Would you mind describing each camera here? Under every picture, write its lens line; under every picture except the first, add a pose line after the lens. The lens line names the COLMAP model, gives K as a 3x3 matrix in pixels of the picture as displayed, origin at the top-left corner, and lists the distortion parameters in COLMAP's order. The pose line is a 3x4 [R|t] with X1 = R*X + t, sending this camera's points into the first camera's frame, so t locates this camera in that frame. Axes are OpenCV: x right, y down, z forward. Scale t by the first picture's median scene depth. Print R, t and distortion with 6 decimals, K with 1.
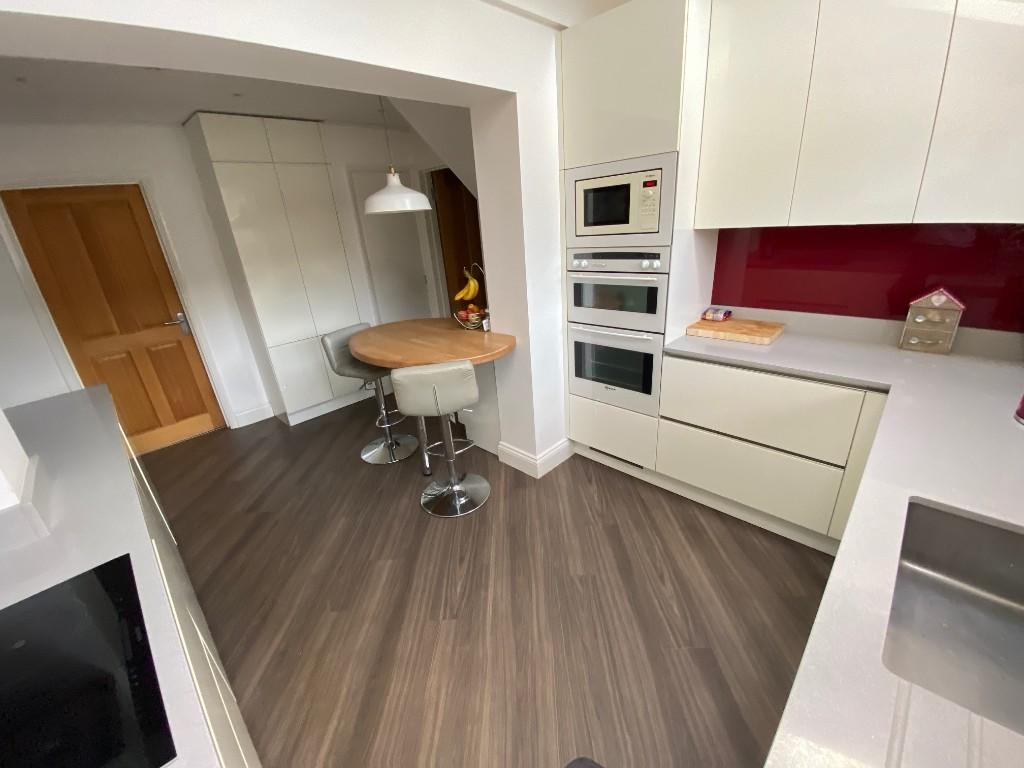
lens RADIAL K [[408.3, 0, 507.4], [0, 408.3, 387.2], [0, 0, 1]] dist [0.001341, -0.013345]
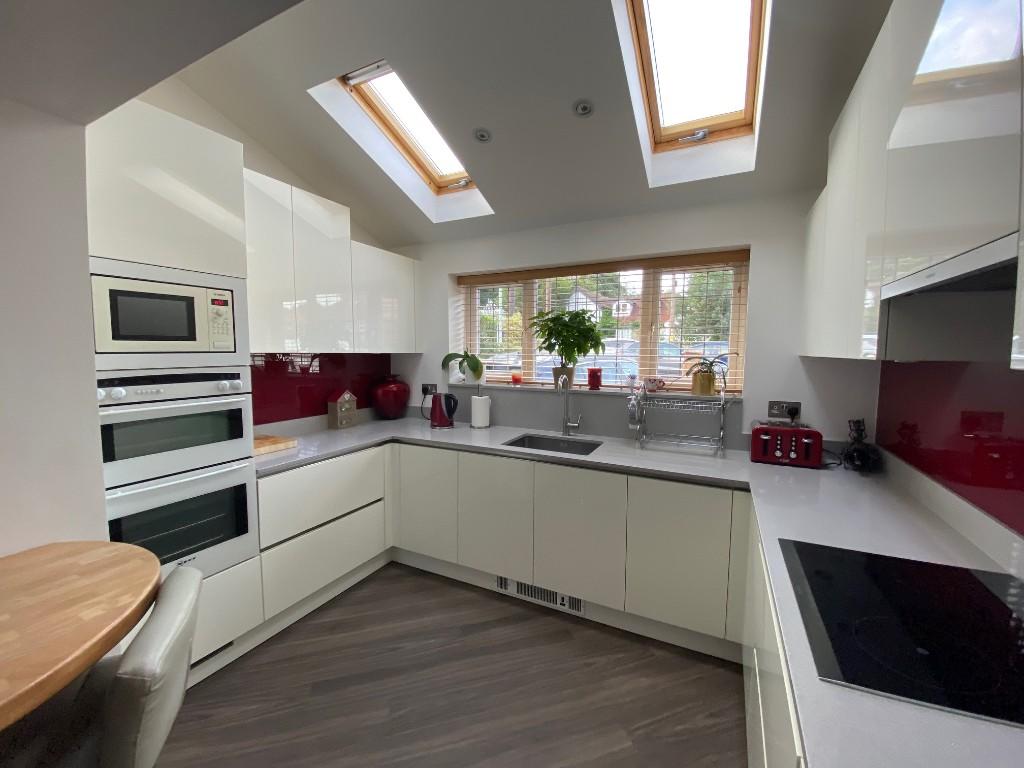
lens RADIAL K [[415.0, 0, 512.0], [0, 415.0, 384.0], [0, 0, 1]] dist [0.045381, -0.033913]
pose [[-0.305304, 0.000395, 0.952255, -0.724483], [0.381506, 0.916289, 0.121935, -0.178966], [-0.872492, 0.400519, -0.279898, 0.715553]]
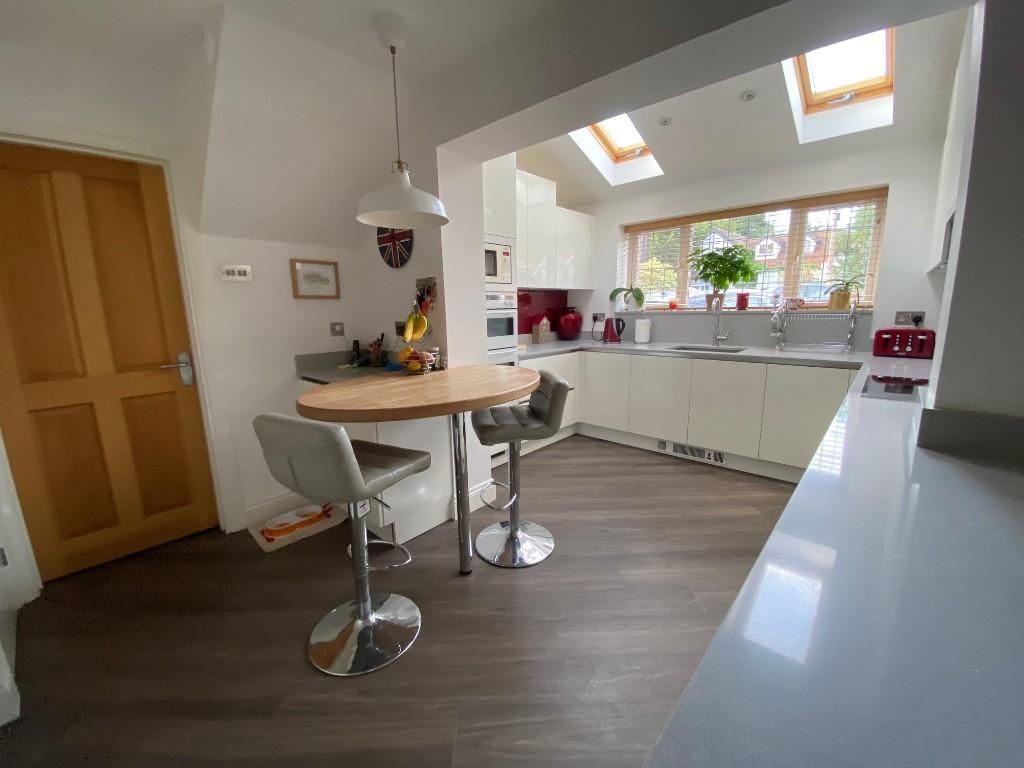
lens RADIAL K [[408.3, 0, 507.4], [0, 408.3, 387.2], [0, 0, 1]] dist [0.001341, -0.013345]
pose [[-0.016300, -0.119615, 0.992687, -1.236072], [0.404057, 0.907353, 0.115967, -0.192531], [-0.914589, 0.402992, 0.033541, 1.083852]]
